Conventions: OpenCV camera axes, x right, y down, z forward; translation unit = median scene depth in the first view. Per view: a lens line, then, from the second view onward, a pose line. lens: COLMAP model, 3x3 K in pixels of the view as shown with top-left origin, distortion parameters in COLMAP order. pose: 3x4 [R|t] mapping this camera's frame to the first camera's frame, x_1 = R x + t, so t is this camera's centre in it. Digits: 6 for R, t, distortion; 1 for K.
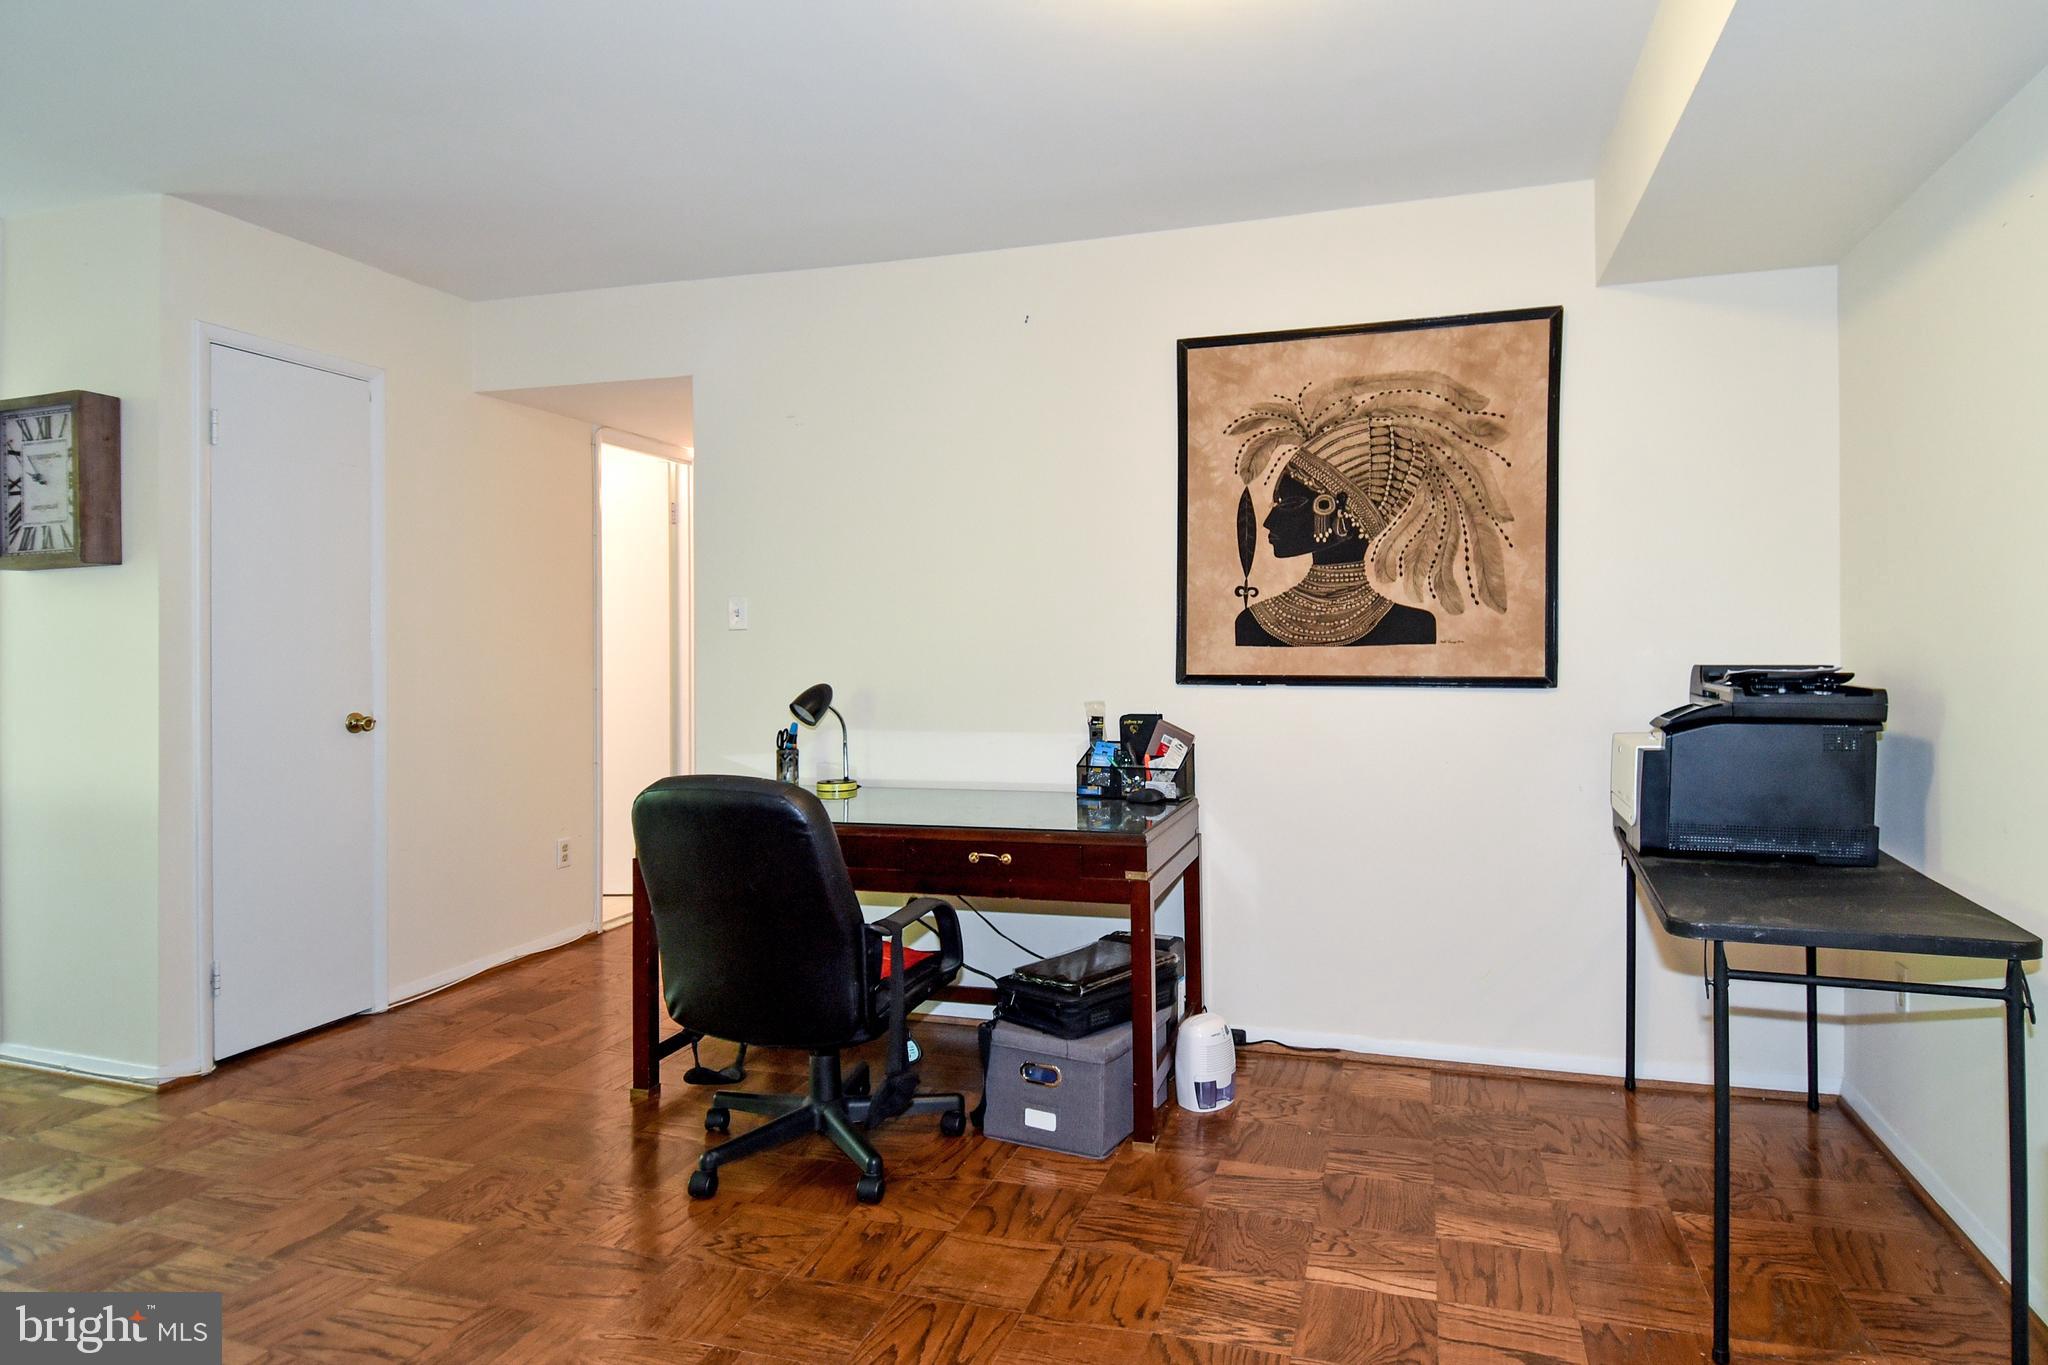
lens RADIAL K [[1161.6, 0, 1091.9], [0, 1161.6, 645.3], [0, 0, 1]] dist [0.029423, -0.031301]
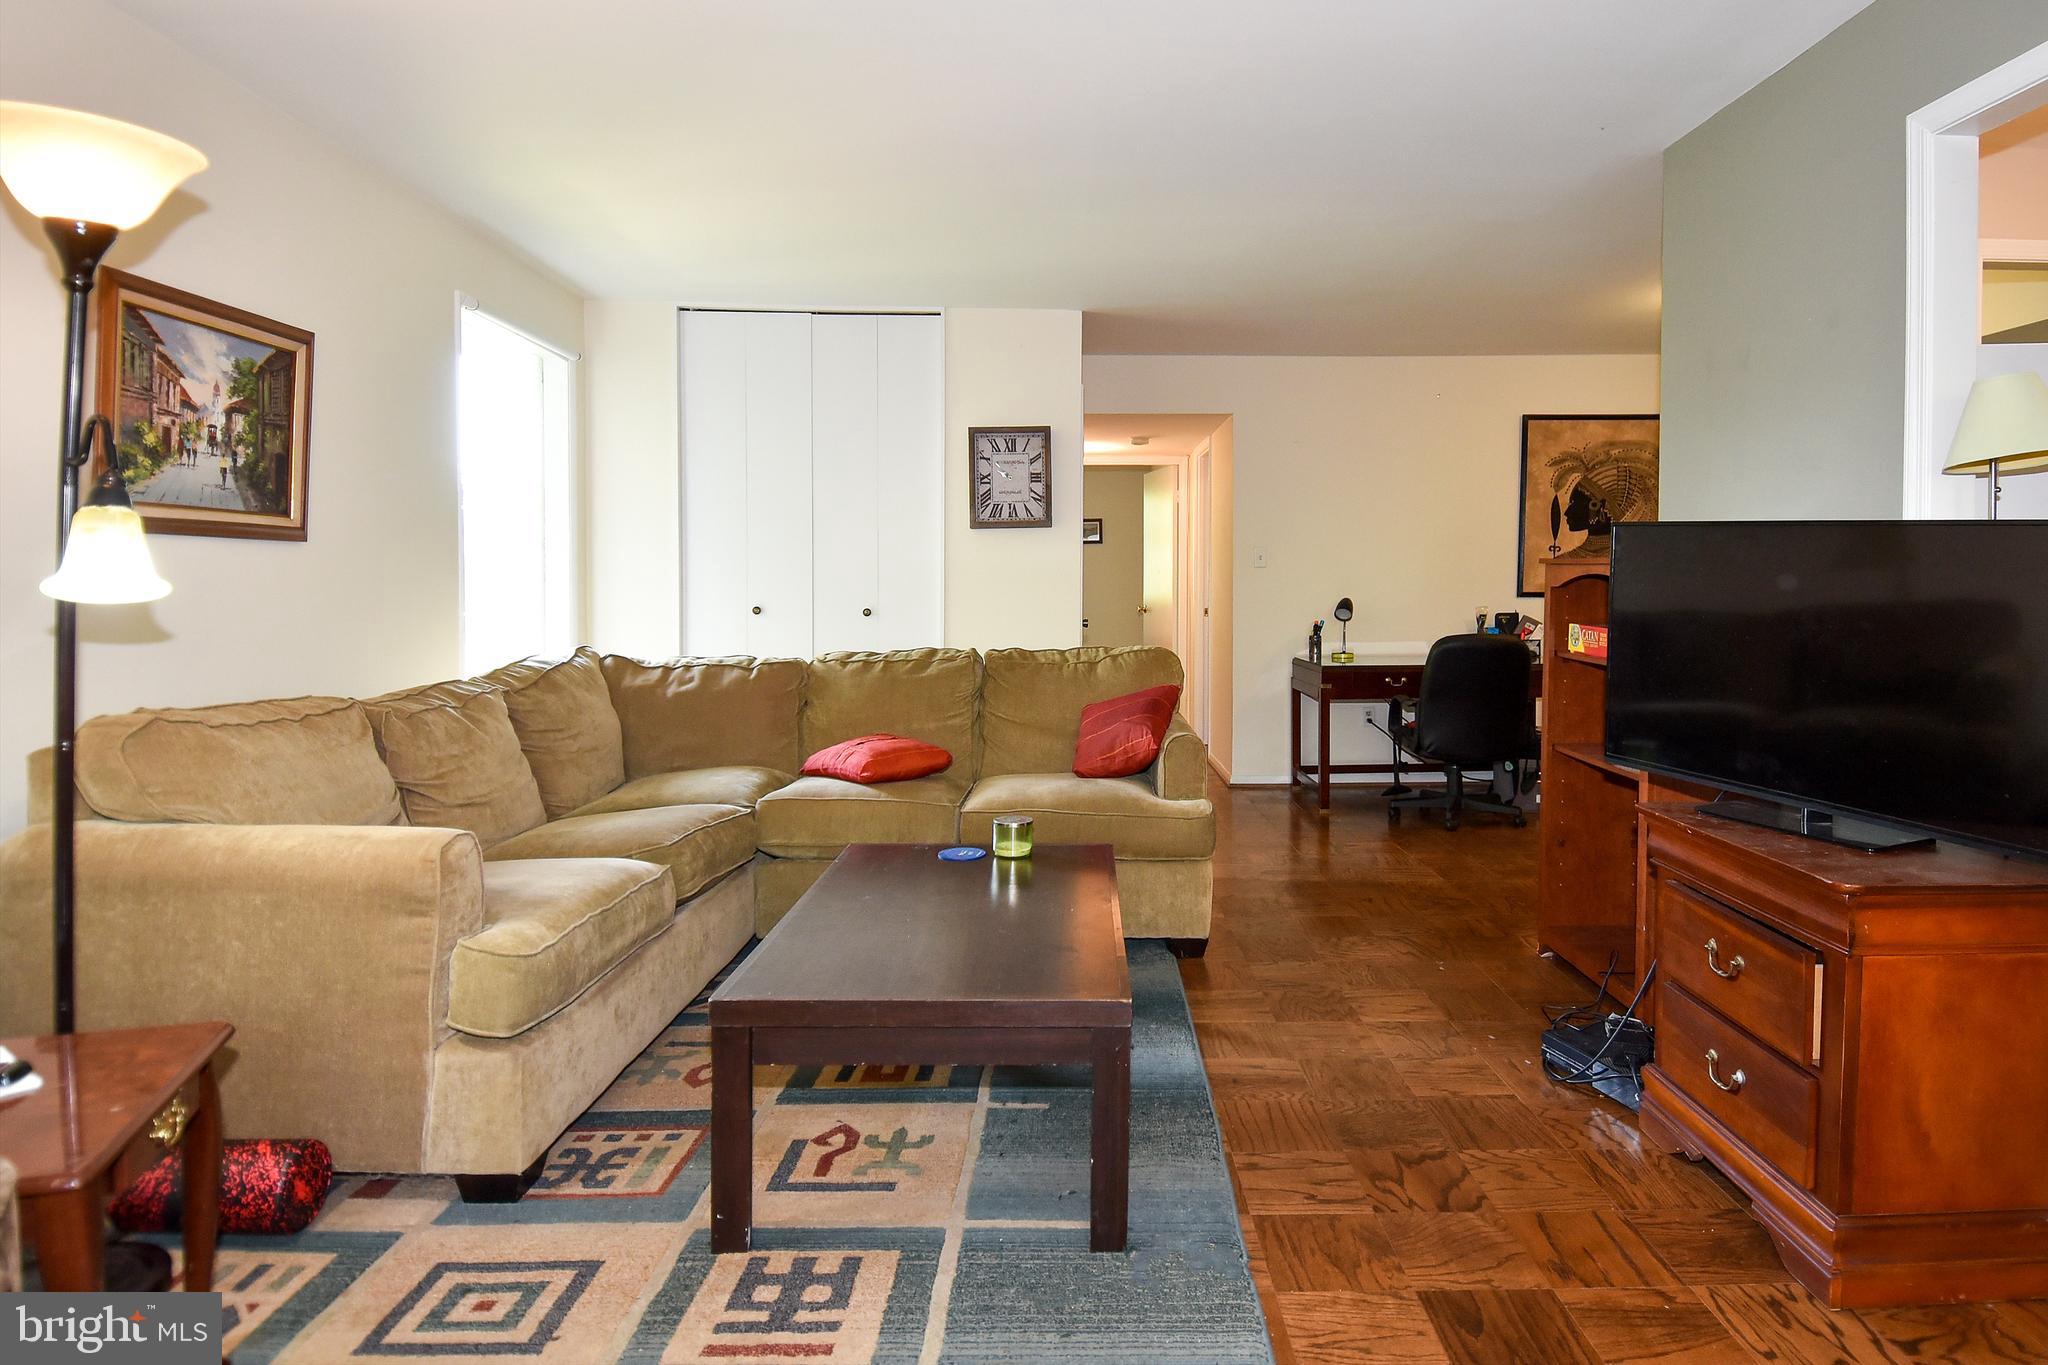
lens RADIAL K [[1161.6, 0, 1062.7], [0, 1161.6, 614.7], [0, 0, 1]] dist [0.029423, -0.031301]
pose [[0.949262, -0.006199, 0.314426, -1.262466], [-0.004432, 0.999443, 0.033084, 0.002951], [-0.314456, -0.032799, 0.948705, -0.587248]]
